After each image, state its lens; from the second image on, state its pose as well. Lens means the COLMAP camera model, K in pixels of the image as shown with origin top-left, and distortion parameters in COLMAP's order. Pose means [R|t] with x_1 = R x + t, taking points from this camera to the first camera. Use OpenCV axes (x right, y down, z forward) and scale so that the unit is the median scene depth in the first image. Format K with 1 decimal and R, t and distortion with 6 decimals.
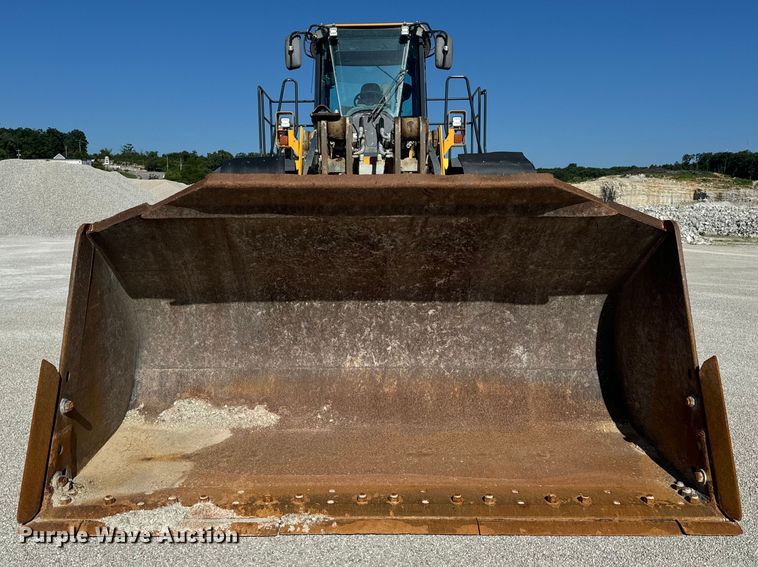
lens RADIAL K [[657.8, 0, 363.5], [0, 657.8, 293.9], [0, 0, 1]] dist [0.003011, 0.000041]
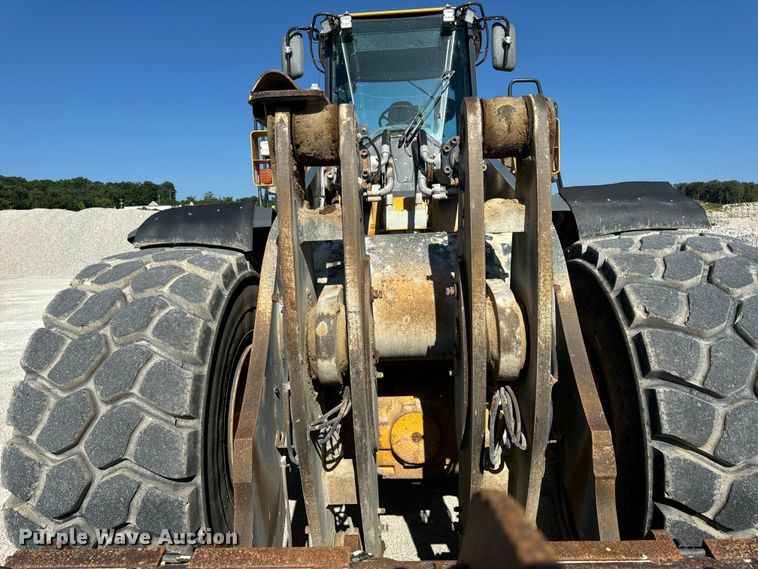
lens RADIAL K [[537.3, 0, 379.0], [0, 537.3, 284.5], [0, 0, 1]] dist [0.005116, -0.001003]
pose [[0.998880, -0.026314, -0.039311, 0.005040], [0.024629, 0.998781, -0.042772, -0.107726], [0.040389, 0.041756, 0.998311, 0.506239]]
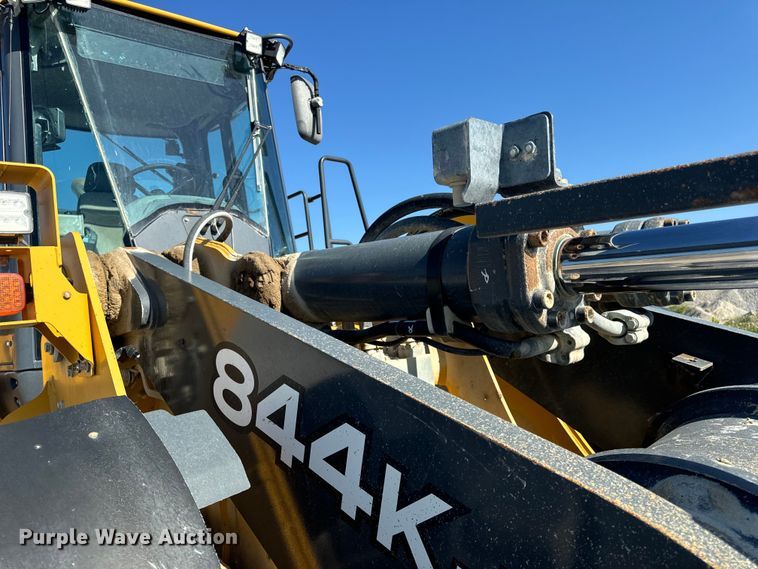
lens RADIAL K [[546.8, 0, 375.6], [0, 546.8, 283.0], [0, 0, 1]] dist [0.115197, -0.104727]
pose [[0.738548, -0.040017, 0.673012, -0.160191], [0.184415, 0.972158, -0.144570, -0.193635], [-0.648489, 0.230886, 0.725365, 0.807207]]
